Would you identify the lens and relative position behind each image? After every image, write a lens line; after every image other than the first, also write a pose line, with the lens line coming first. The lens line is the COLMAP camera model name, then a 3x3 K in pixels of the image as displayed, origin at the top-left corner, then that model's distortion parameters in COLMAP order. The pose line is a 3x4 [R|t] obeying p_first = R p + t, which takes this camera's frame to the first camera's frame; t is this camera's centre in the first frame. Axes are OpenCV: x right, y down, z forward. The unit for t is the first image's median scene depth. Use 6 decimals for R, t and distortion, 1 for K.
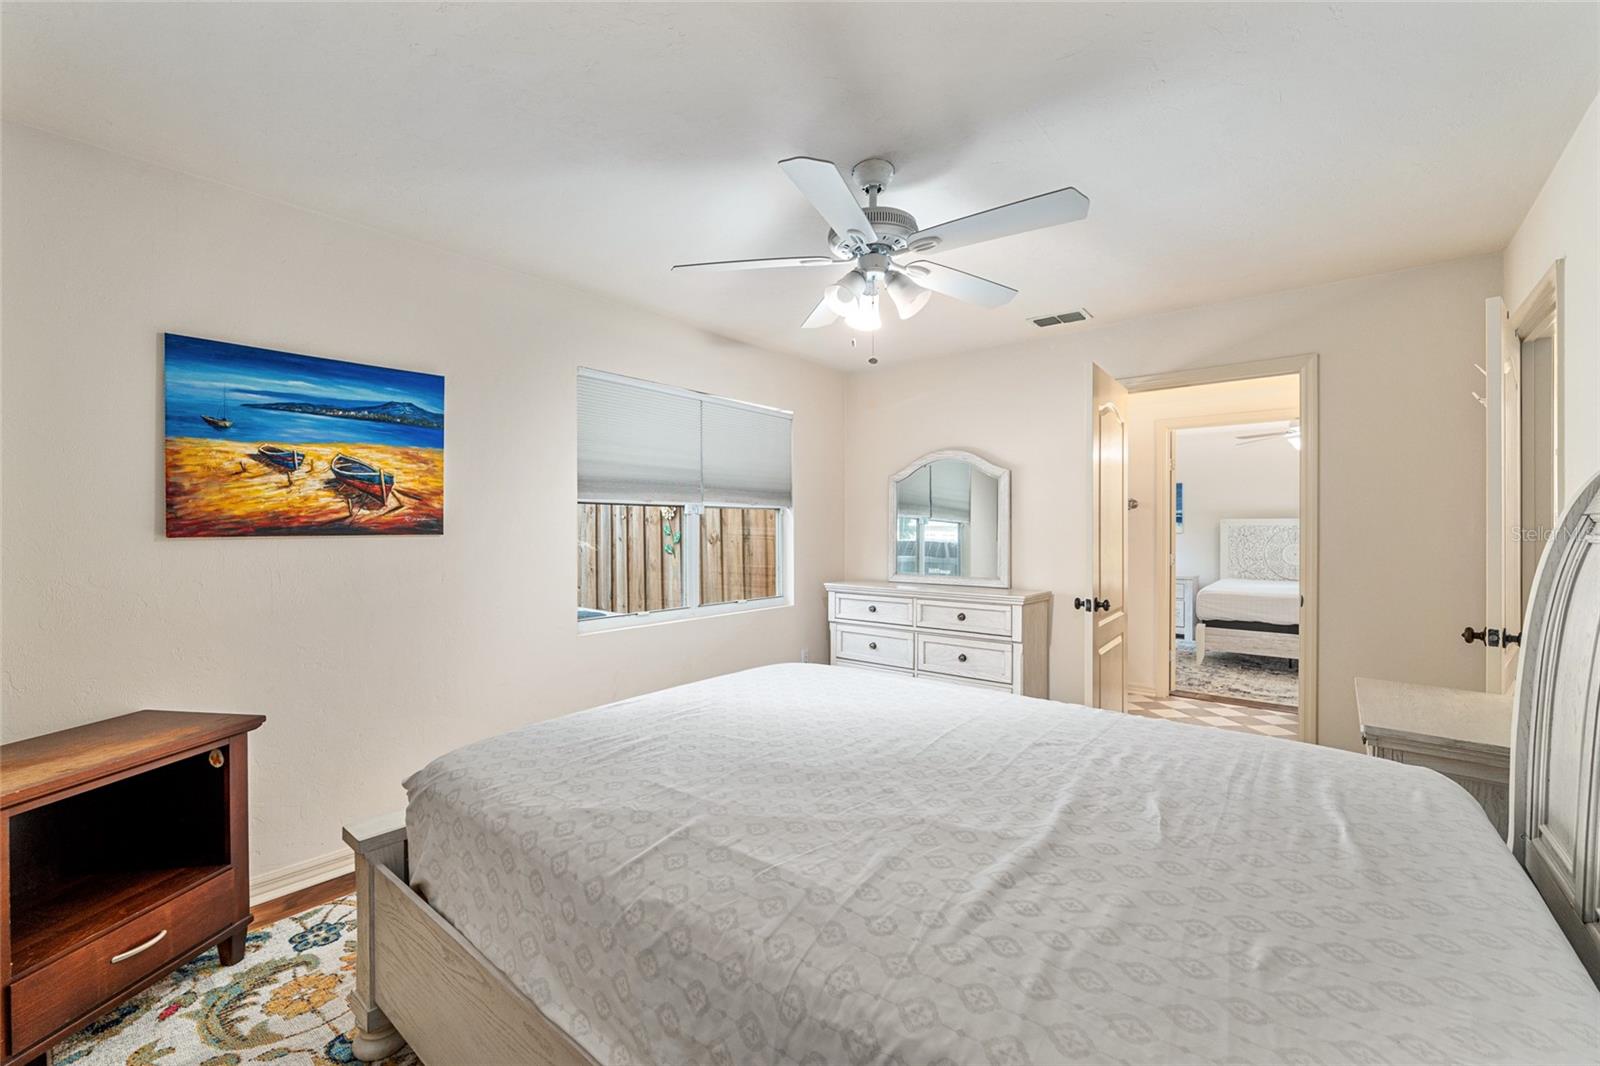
lens RADIAL K [[654.5, 0, 790.5], [0, 654.5, 536.6], [0, 0, 1]] dist [-0.013948, 0.000180]
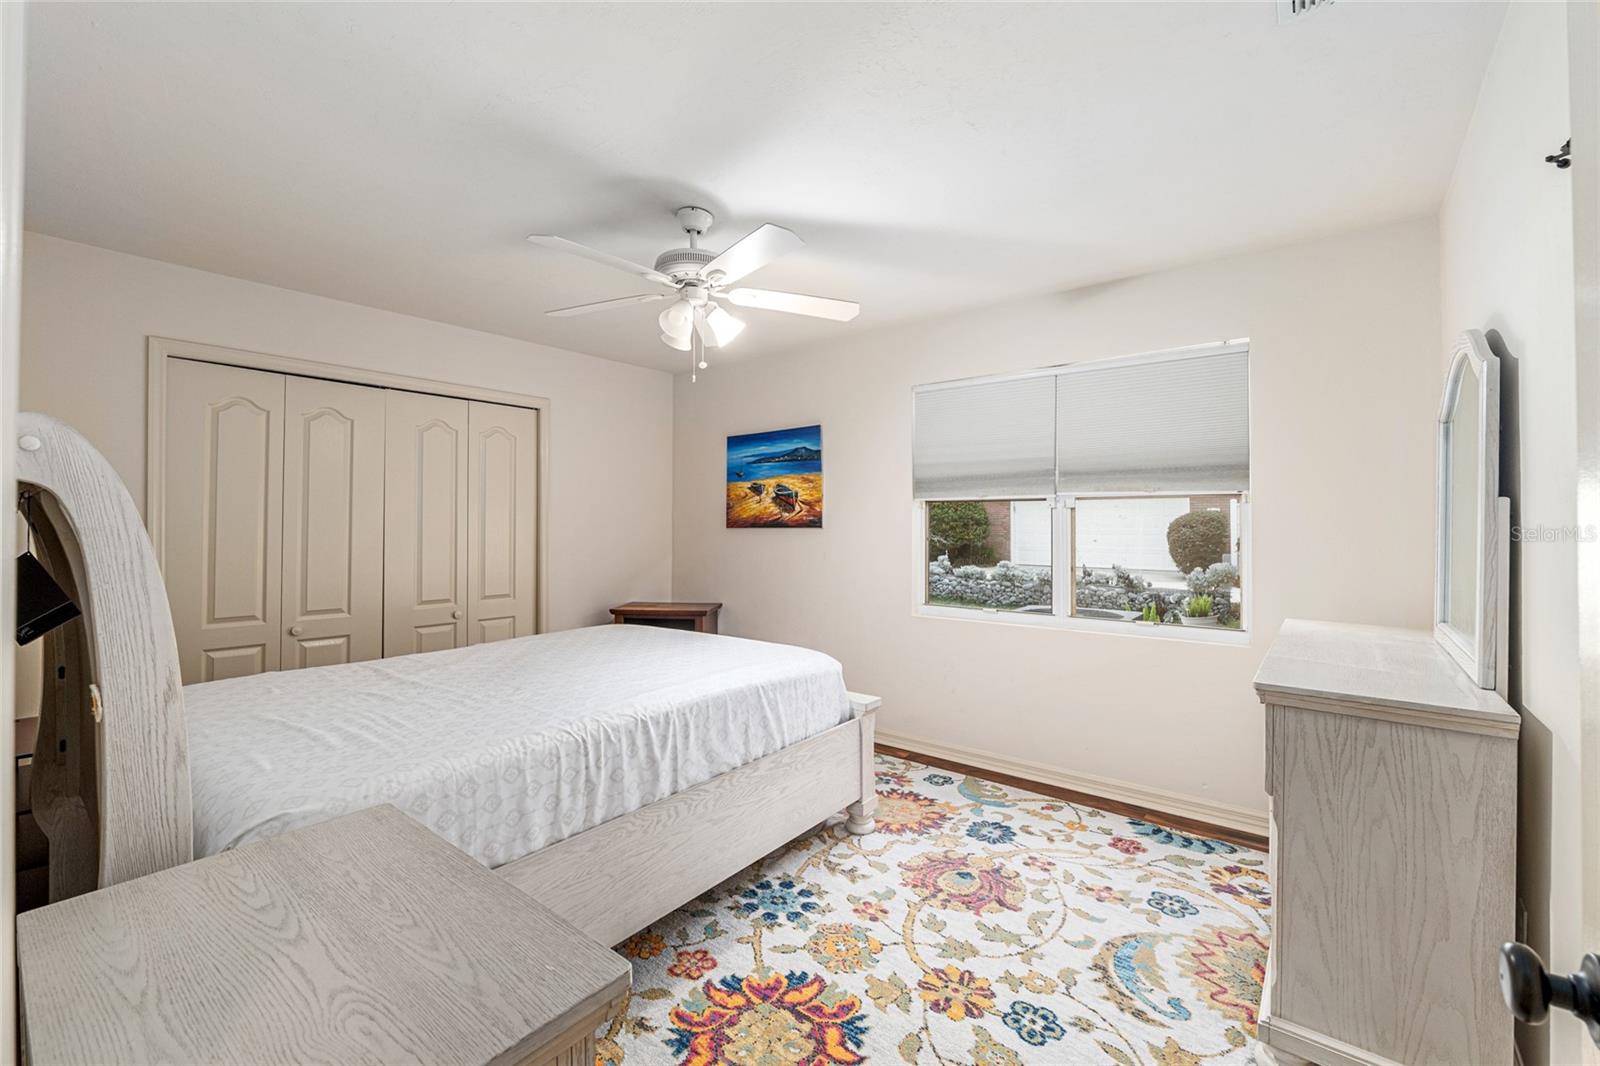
lens RADIAL K [[654.5, 0, 791.6], [0, 654.5, 525.2], [0, 0, 1]] dist [-0.013948, 0.000180]
pose [[0.032827, -0.000014, -0.999461, 1.111365], [-0.012955, 0.999916, -0.000440, -0.009095], [0.999377, 0.012962, 0.032824, 0.979015]]
